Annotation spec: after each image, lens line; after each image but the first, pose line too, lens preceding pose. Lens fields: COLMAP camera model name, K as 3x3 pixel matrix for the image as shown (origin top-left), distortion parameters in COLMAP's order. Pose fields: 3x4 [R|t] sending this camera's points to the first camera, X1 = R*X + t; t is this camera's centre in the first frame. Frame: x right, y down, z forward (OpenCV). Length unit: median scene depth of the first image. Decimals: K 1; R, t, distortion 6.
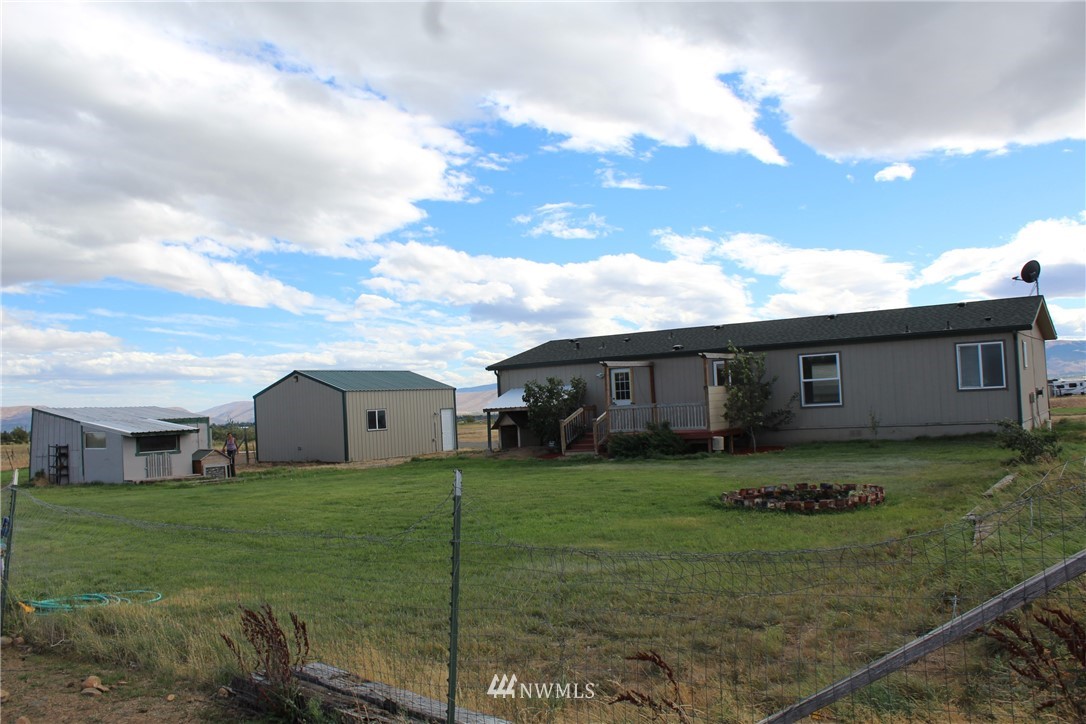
lens RADIAL K [[913.3, 0, 533.6], [0, 913.3, 355.0], [0, 0, 1]] dist [-0.157409, 0.134622]
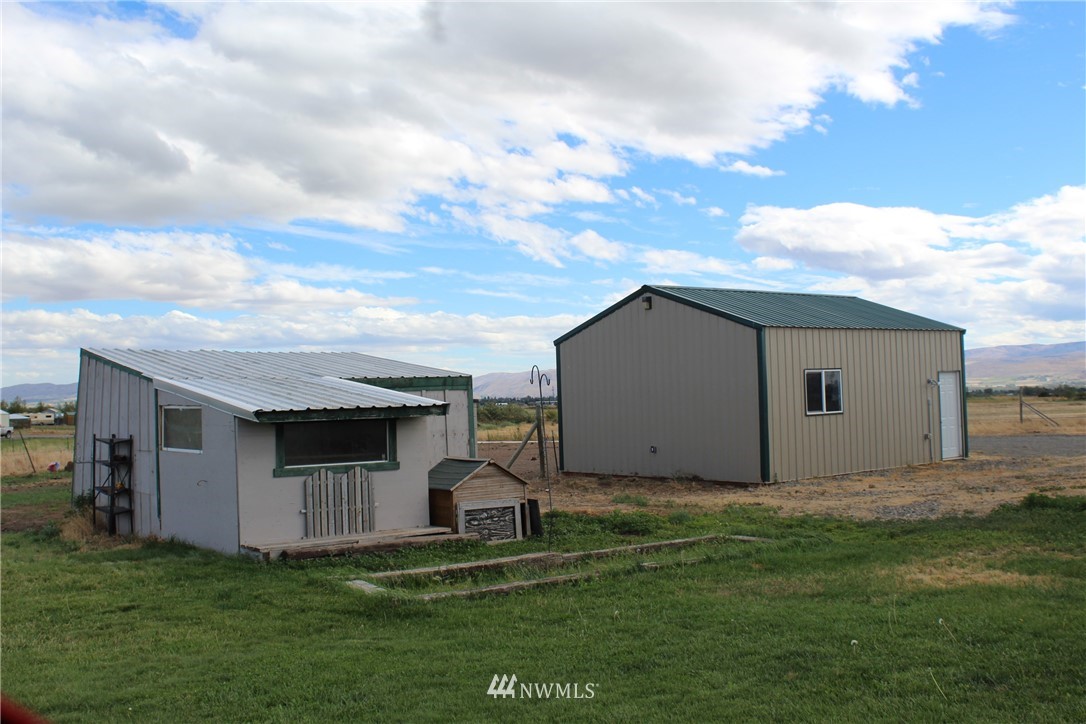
lens RADIAL K [[1132.4, 0, 539.7], [0, 1132.4, 358.6], [0, 0, 1]] dist [-0.097624, 0.000000]
pose [[0.961642, 0.013890, -0.273956, -0.214873], [-0.004186, 0.999344, 0.035974, 0.048046], [0.274276, -0.033448, 0.961069, 0.575973]]
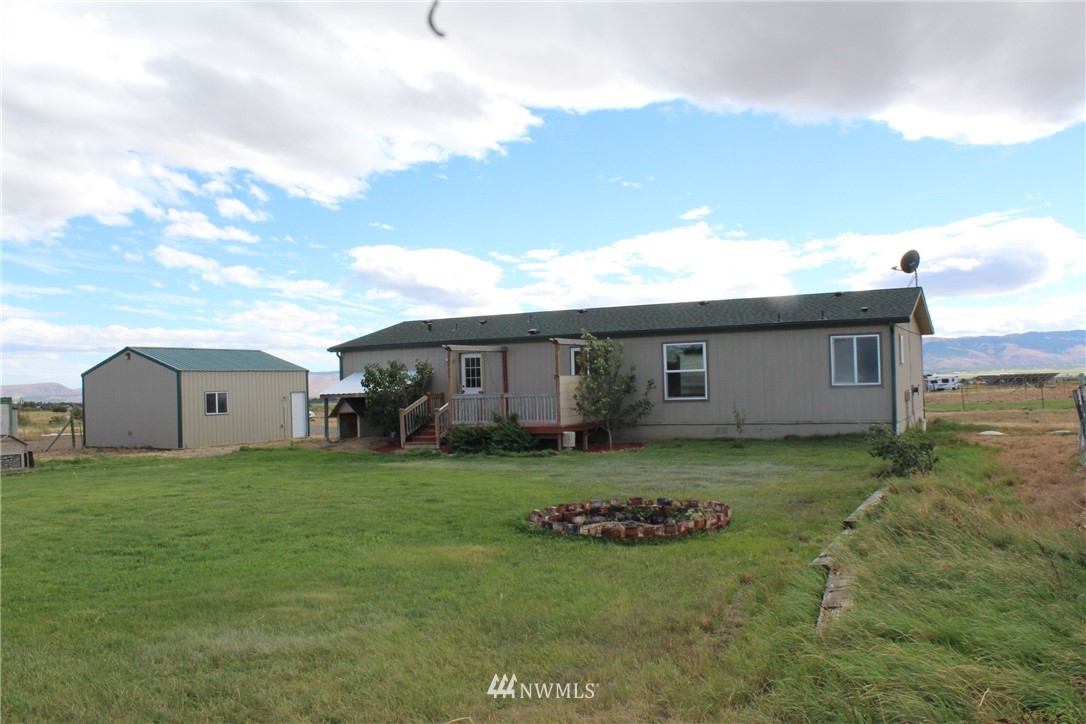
lens RADIAL K [[913.3, 0, 532.9], [0, 913.3, 342.1], [0, 0, 1]] dist [-0.157409, 0.134622]
pose [[0.992953, 0.025637, 0.115707, 0.052137], [-0.025980, 0.999661, 0.001456, 0.000527], [-0.115630, -0.004452, 0.993282, 0.091454]]
